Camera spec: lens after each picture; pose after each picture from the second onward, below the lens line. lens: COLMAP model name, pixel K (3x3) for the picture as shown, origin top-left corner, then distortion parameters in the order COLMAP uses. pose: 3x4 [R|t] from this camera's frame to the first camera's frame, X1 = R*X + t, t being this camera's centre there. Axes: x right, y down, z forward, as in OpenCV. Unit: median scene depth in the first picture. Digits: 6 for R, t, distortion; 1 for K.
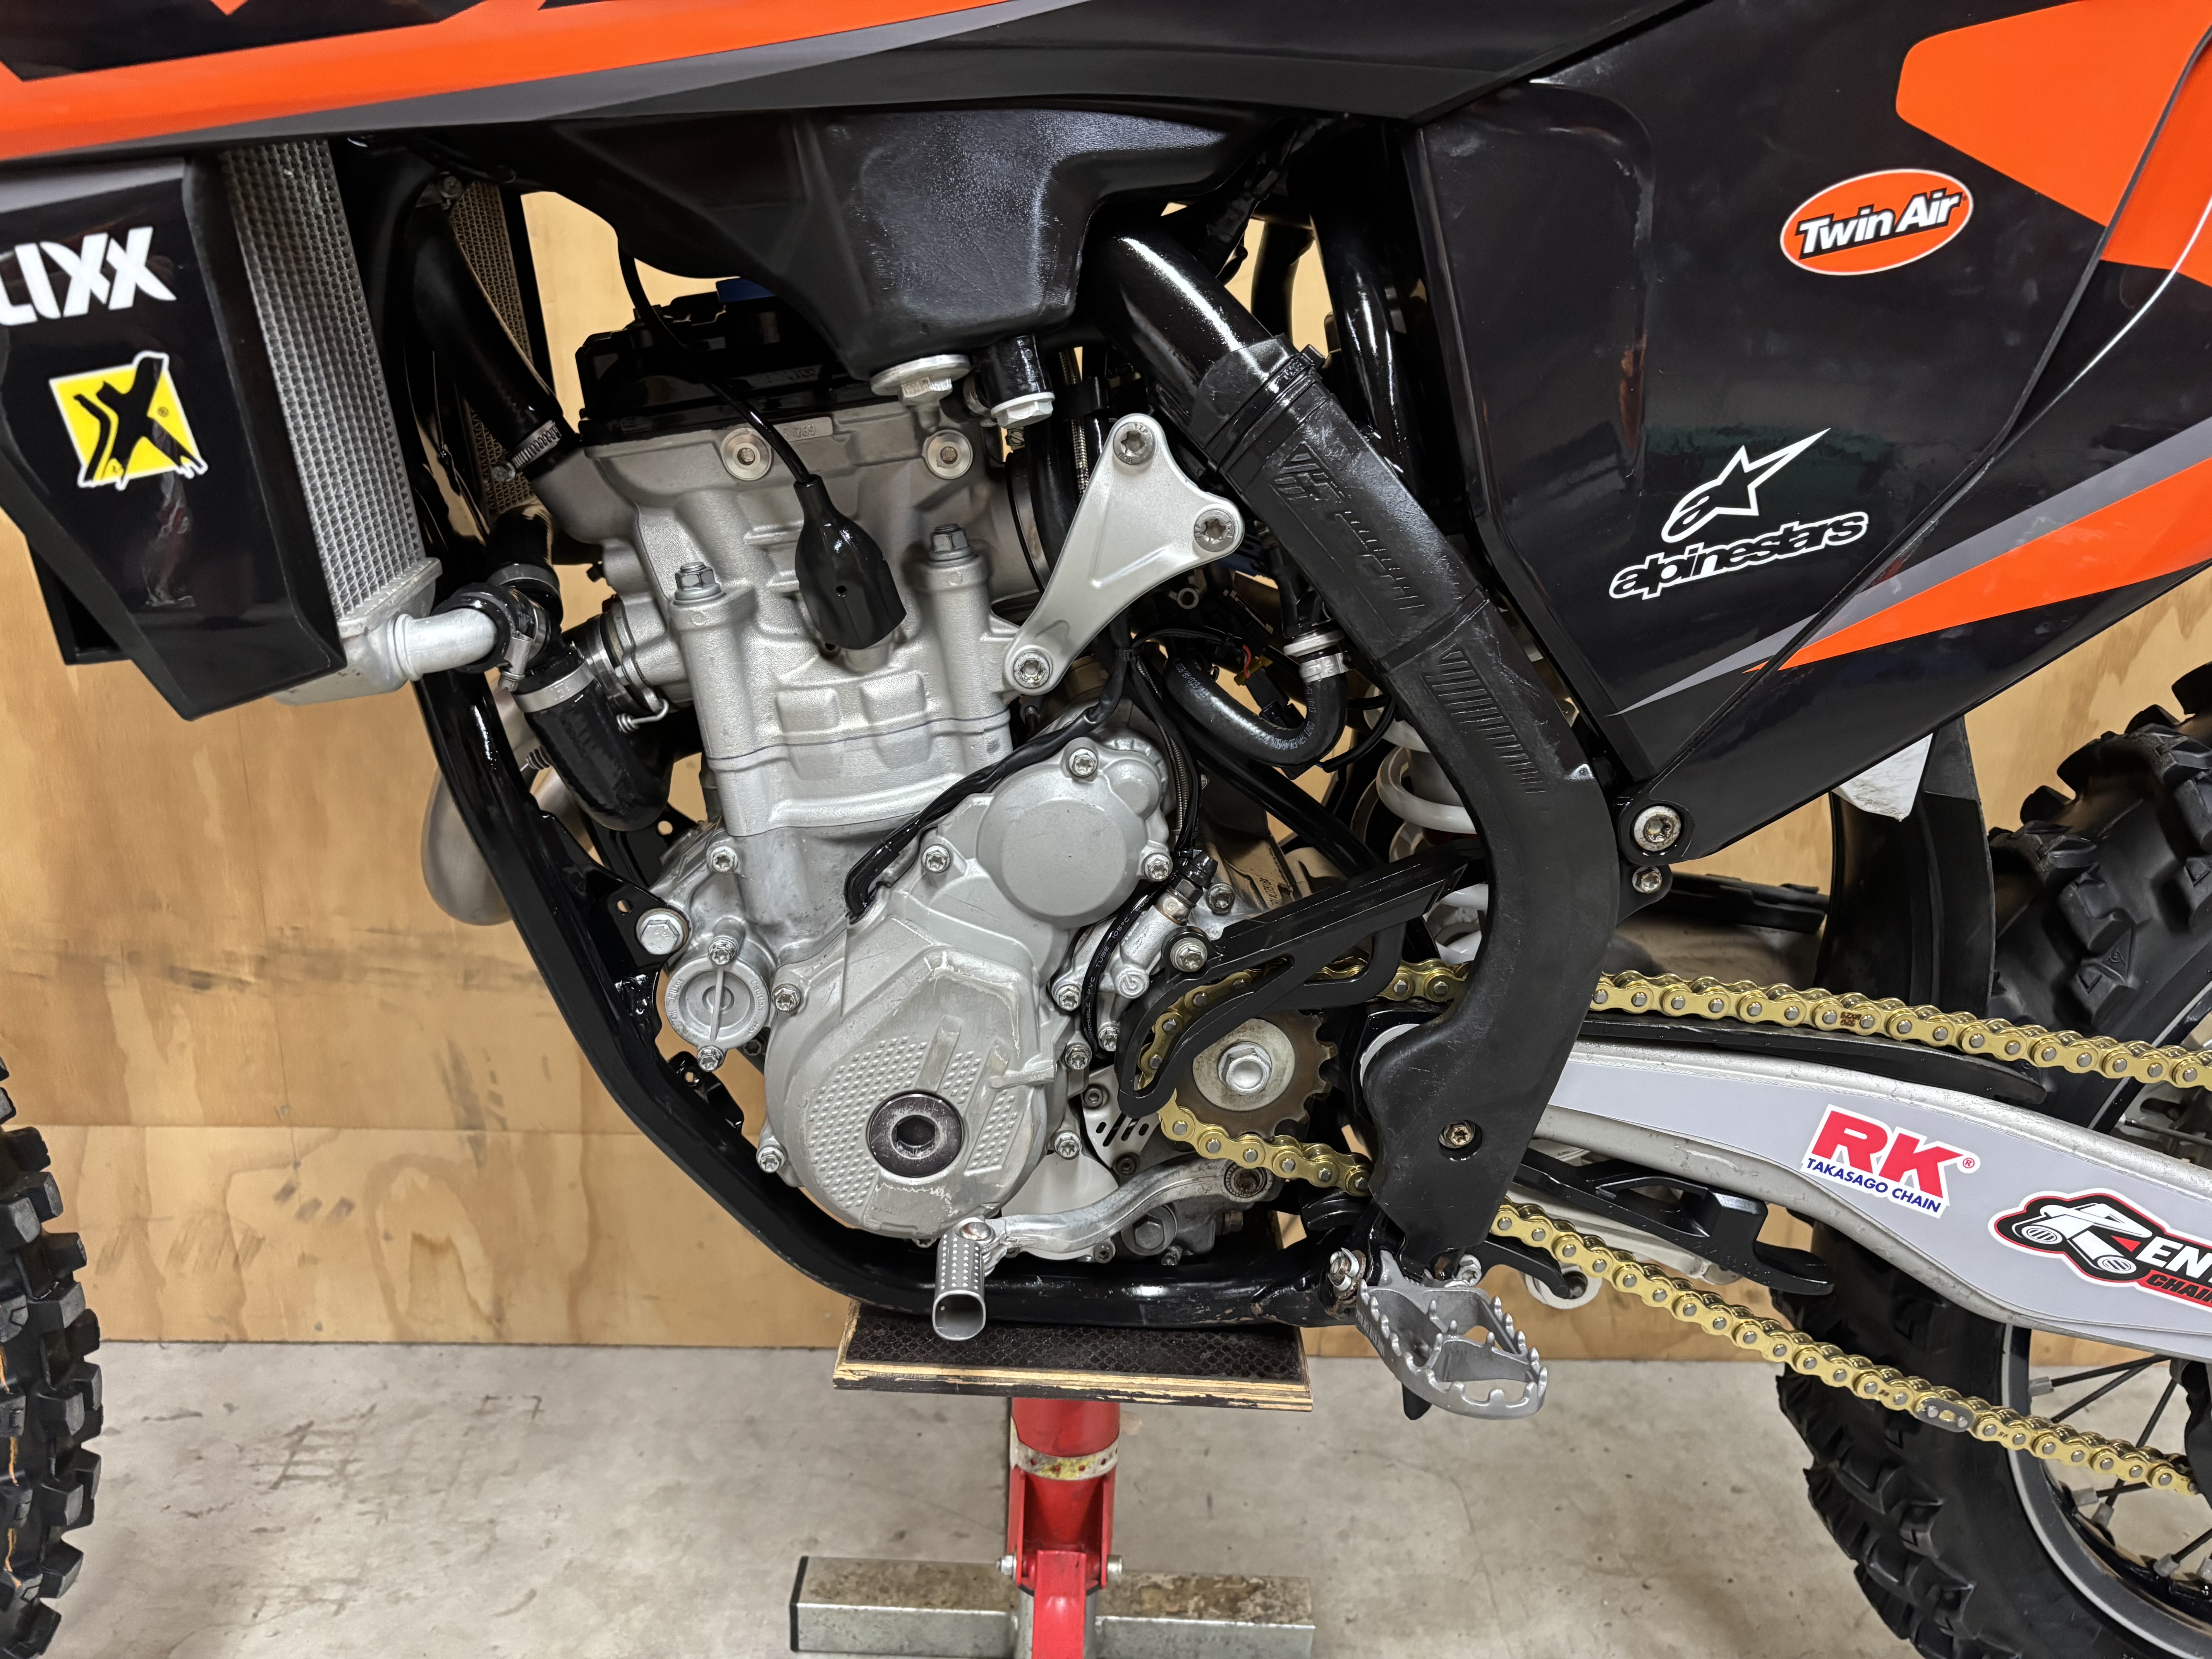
lens RADIAL K [[1684.9, 0, 1088.5], [0, 1684.9, 838.0], [0, 0, 1]] dist [0.033330, -0.034556]
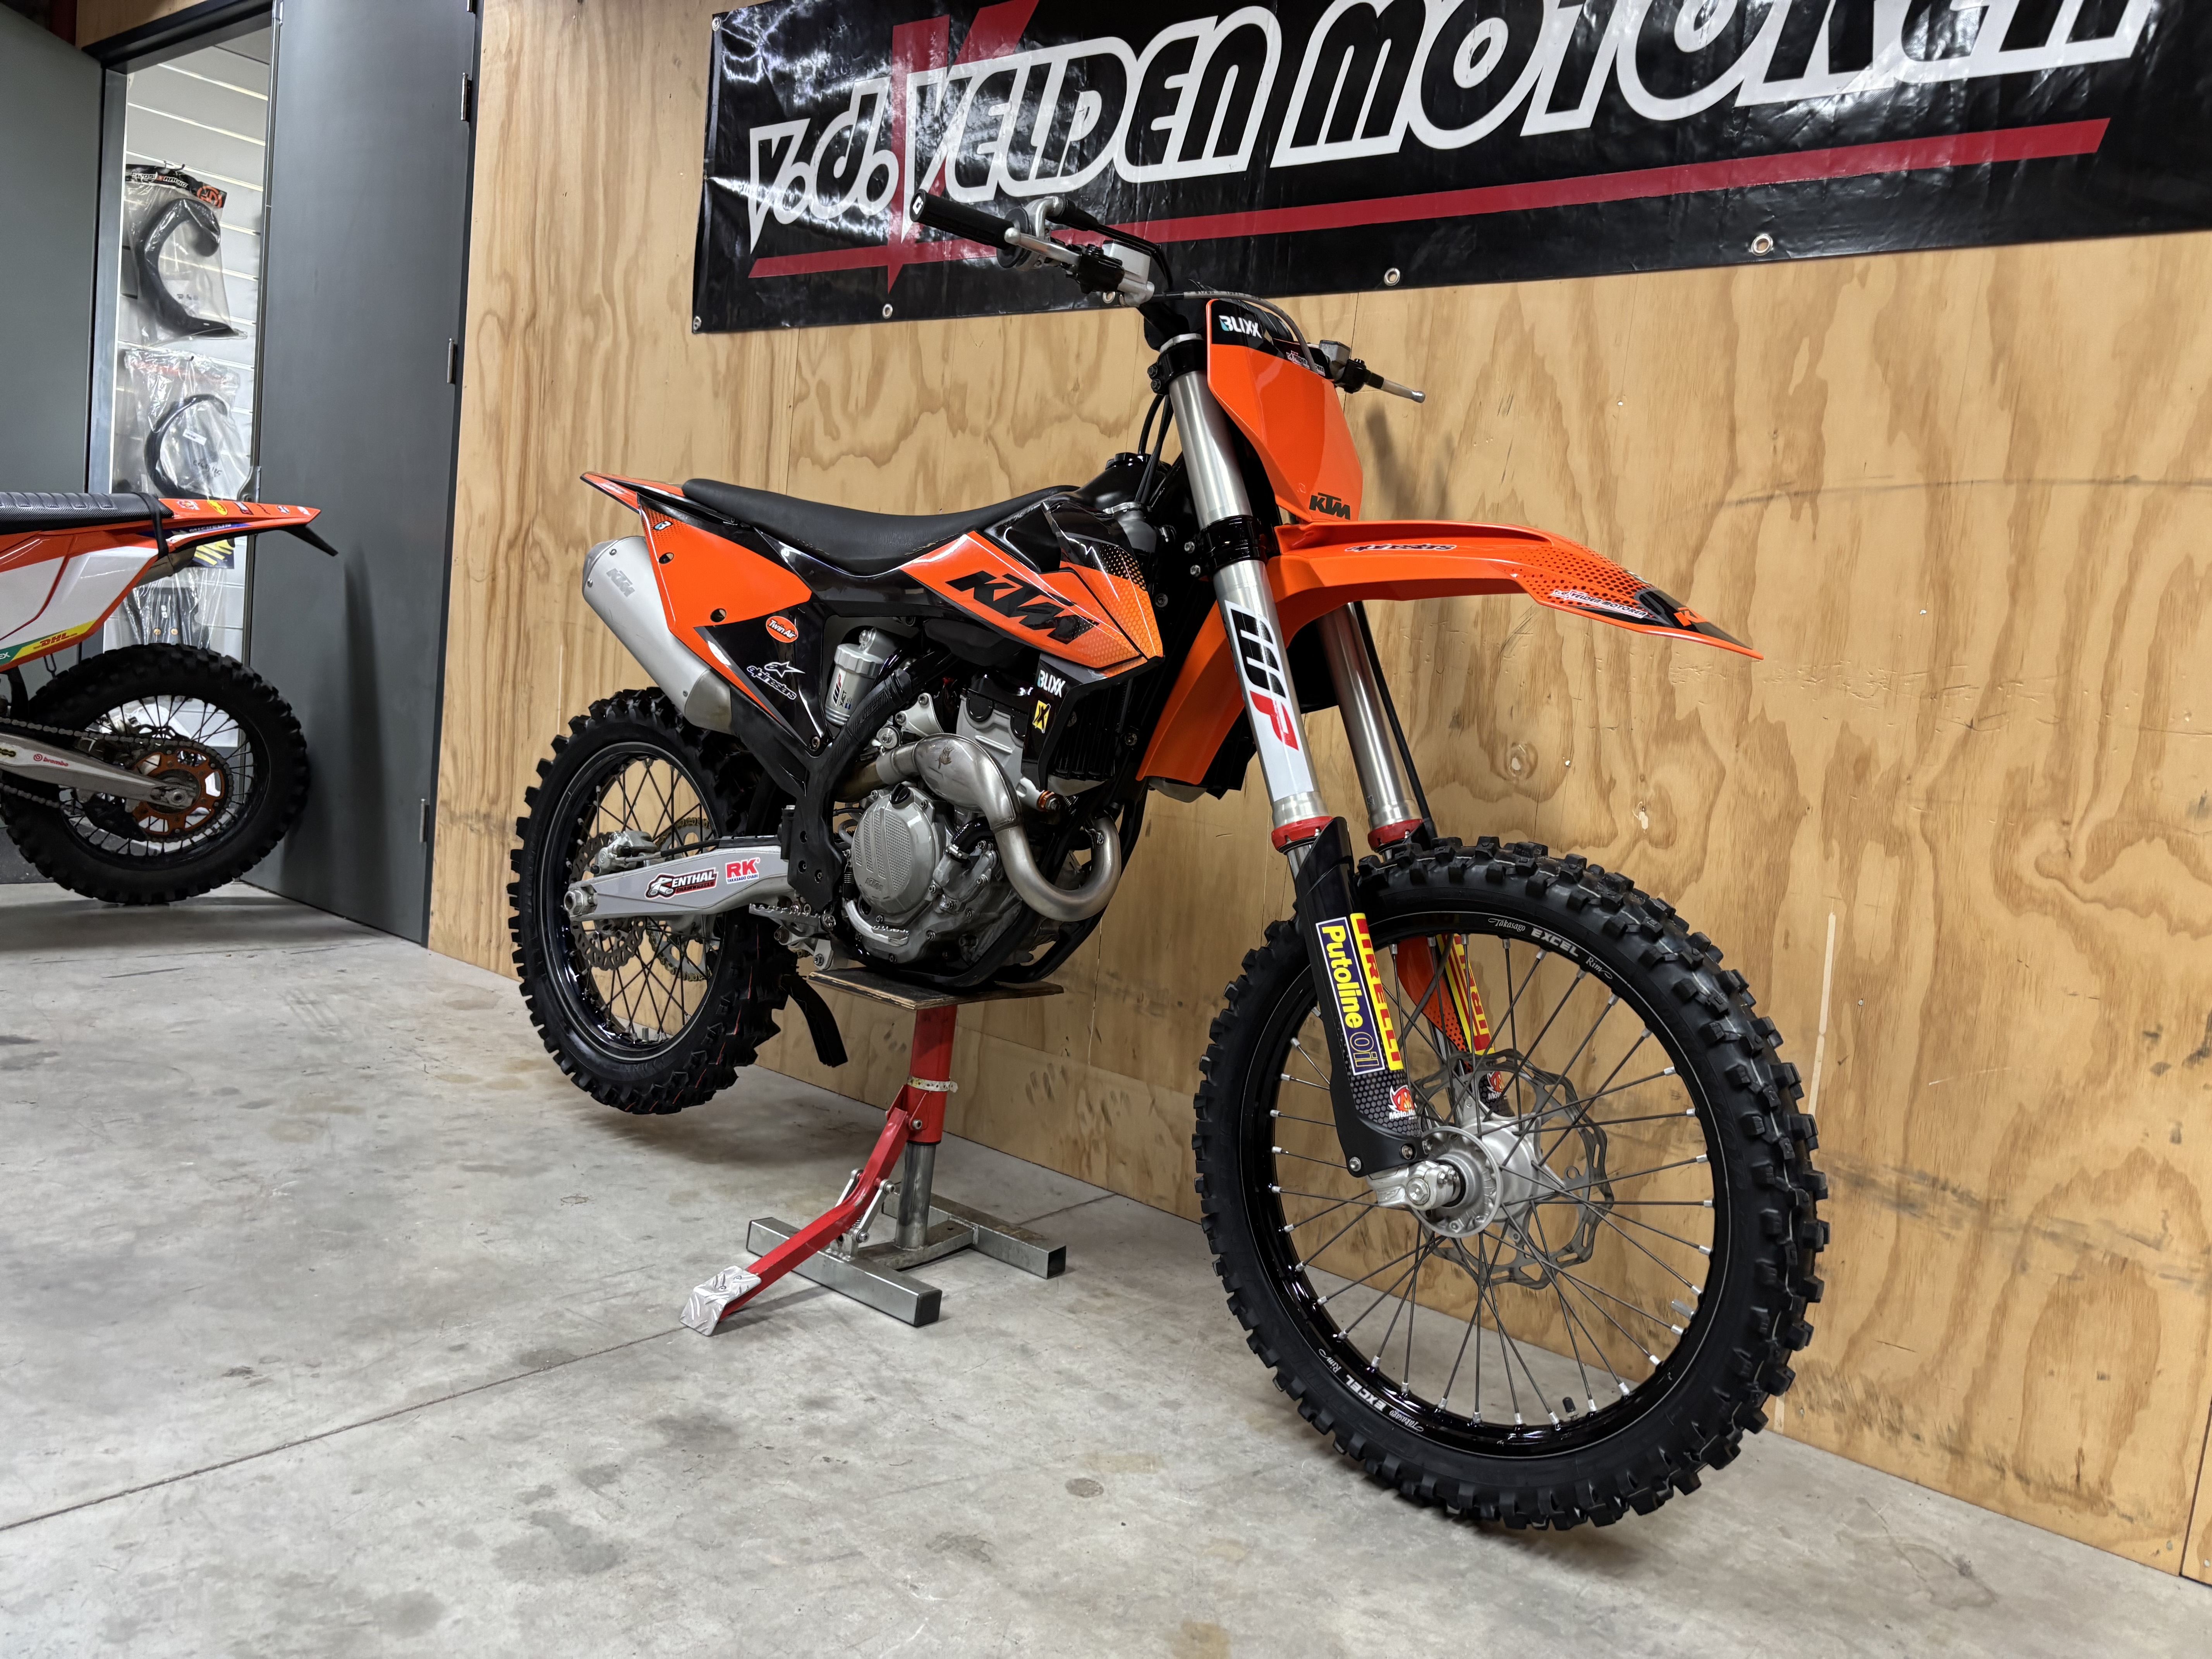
lens RADIAL K [[1684.9, 0, 1088.8], [0, 1684.9, 837.5], [0, 0, 1]] dist [0.033330, -0.034556]
pose [[0.745994, 0.106809, -0.657332, 1.495890], [-0.283382, 0.944143, -0.168192, 0.311684], [0.602651, 0.311746, 0.734592, -0.772840]]
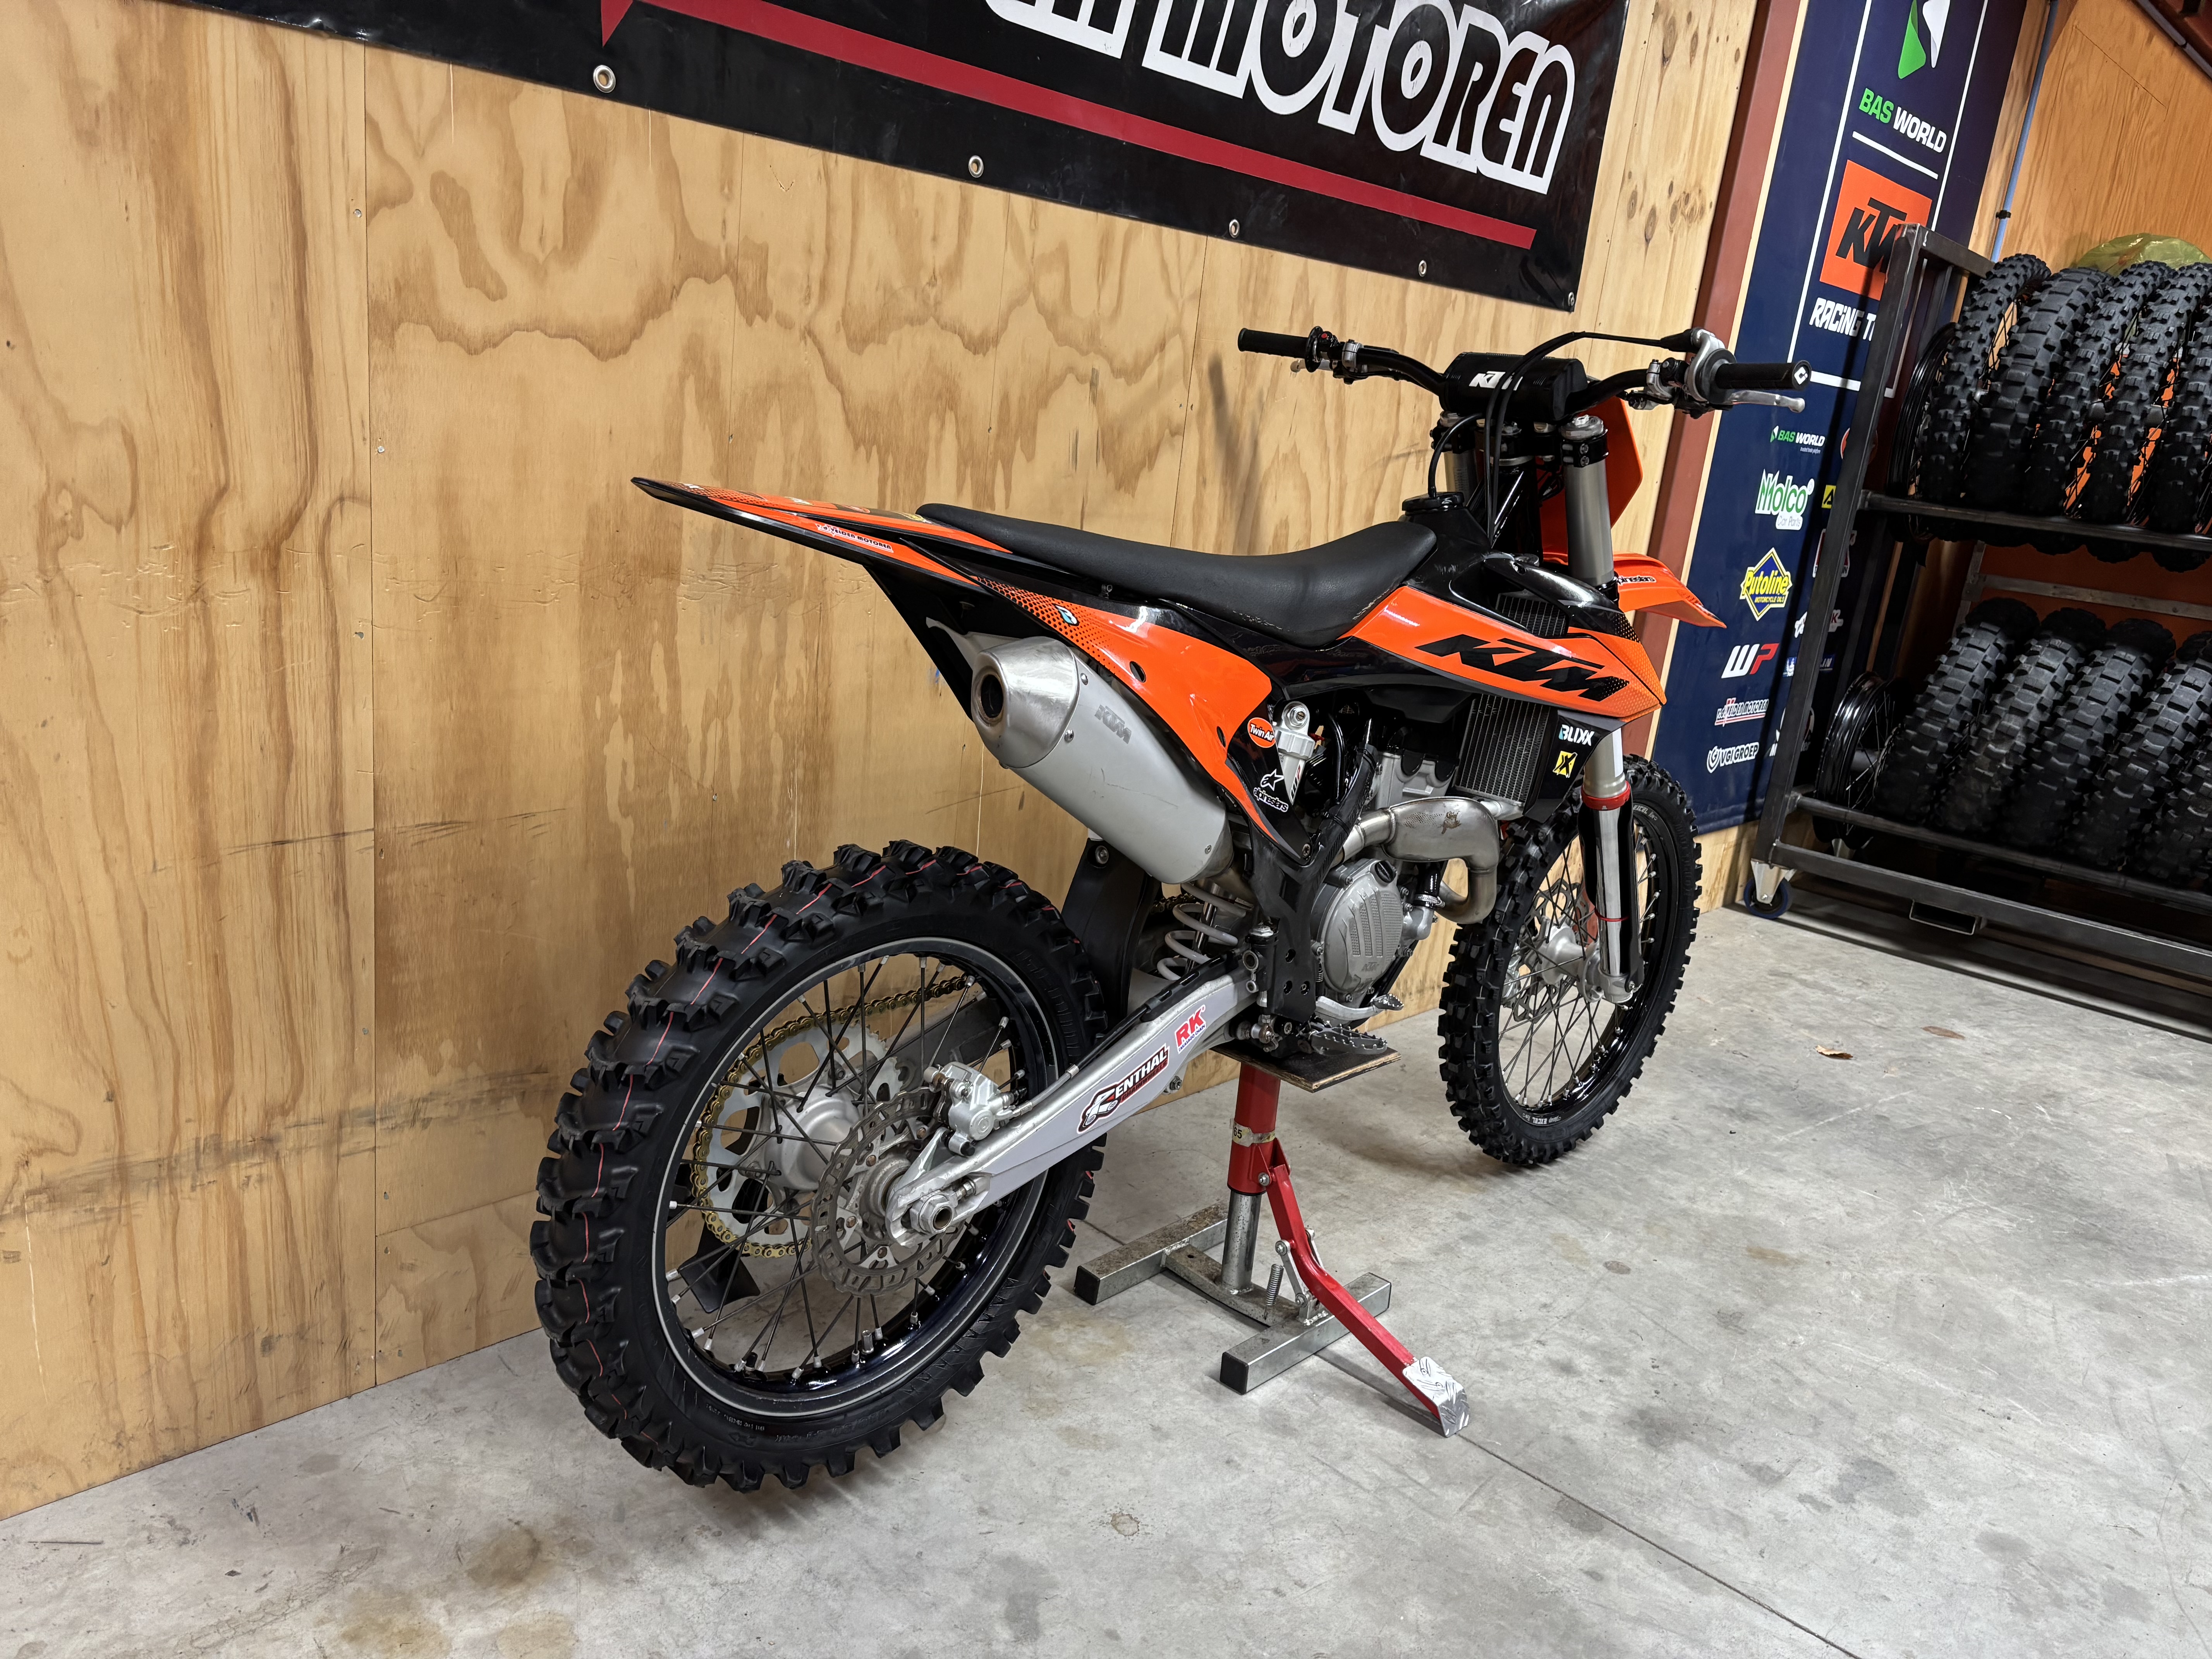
lens RADIAL K [[1684.9, 0, 1118.5], [0, 1684.9, 855.5], [0, 0, 1]] dist [0.033330, -0.034556]
pose [[0.703747, -0.153365, 0.693700, -1.533546], [0.144531, 0.986909, 0.071564, -0.207063], [-0.695594, 0.049898, 0.716700, -0.629295]]
